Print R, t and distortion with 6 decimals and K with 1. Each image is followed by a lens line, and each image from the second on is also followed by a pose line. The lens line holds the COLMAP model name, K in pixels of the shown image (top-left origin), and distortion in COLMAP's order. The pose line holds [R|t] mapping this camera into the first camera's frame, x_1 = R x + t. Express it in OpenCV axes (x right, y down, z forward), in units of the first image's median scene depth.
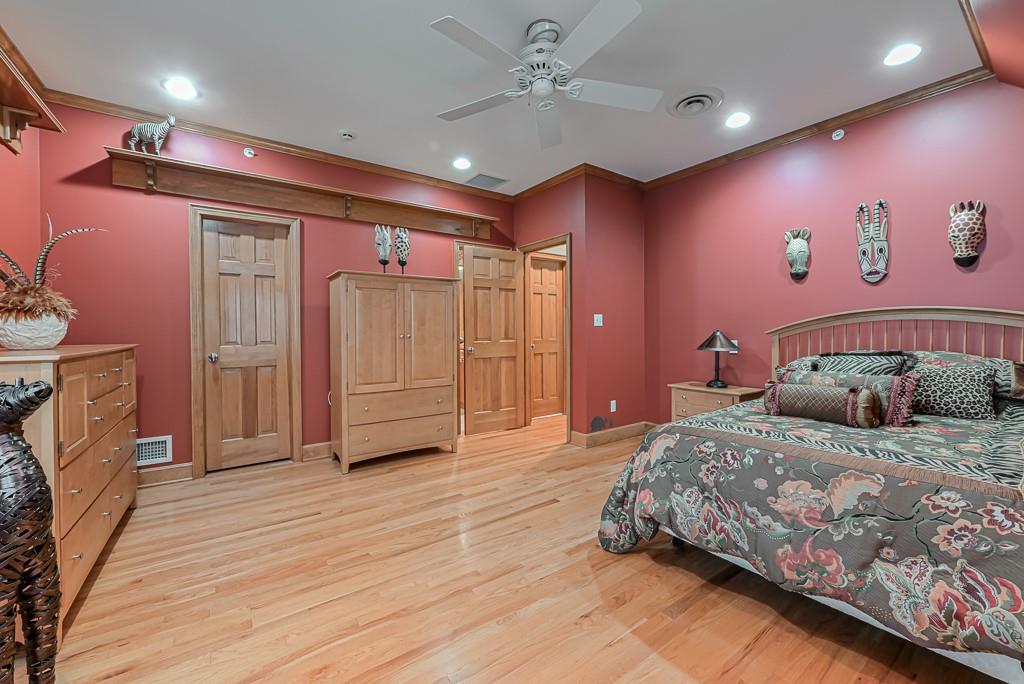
lens RADIAL K [[408.3, 0, 514.1], [0, 408.3, 334.8], [0, 0, 1]] dist [-0.002844, -0.000220]
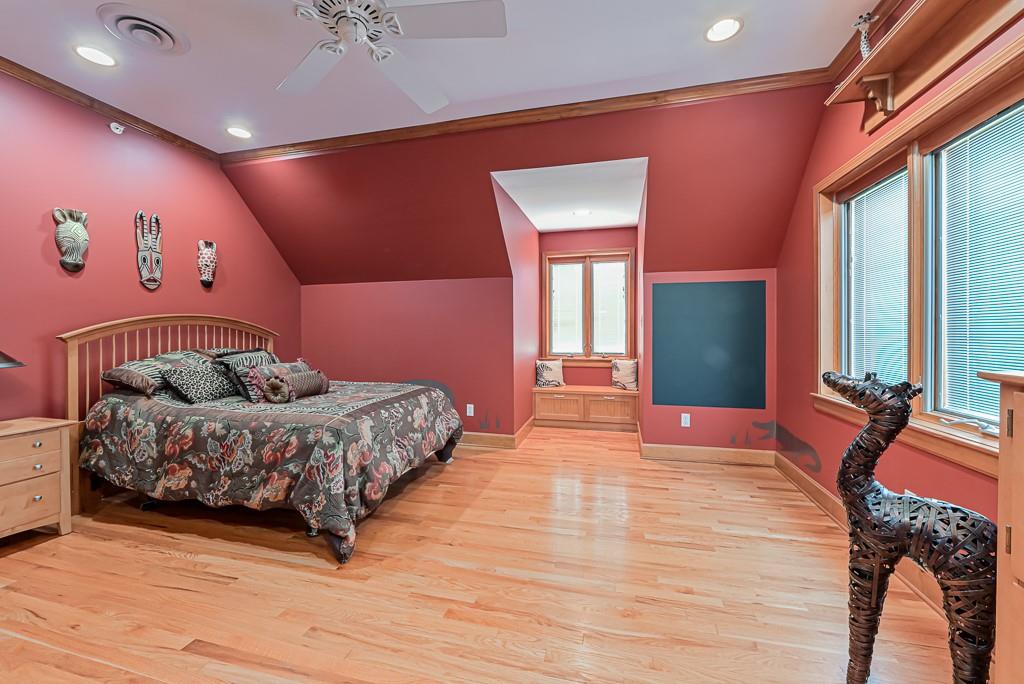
lens RADIAL K [[408.3, 0, 512.8], [0, 408.3, 335.7], [0, 0, 1]] dist [-0.002844, -0.000220]
pose [[-0.645014, -0.003249, 0.764164, -0.568134], [0.011856, 0.999828, 0.014259, -0.009213], [-0.764079, 0.018257, -0.644864, 0.979559]]
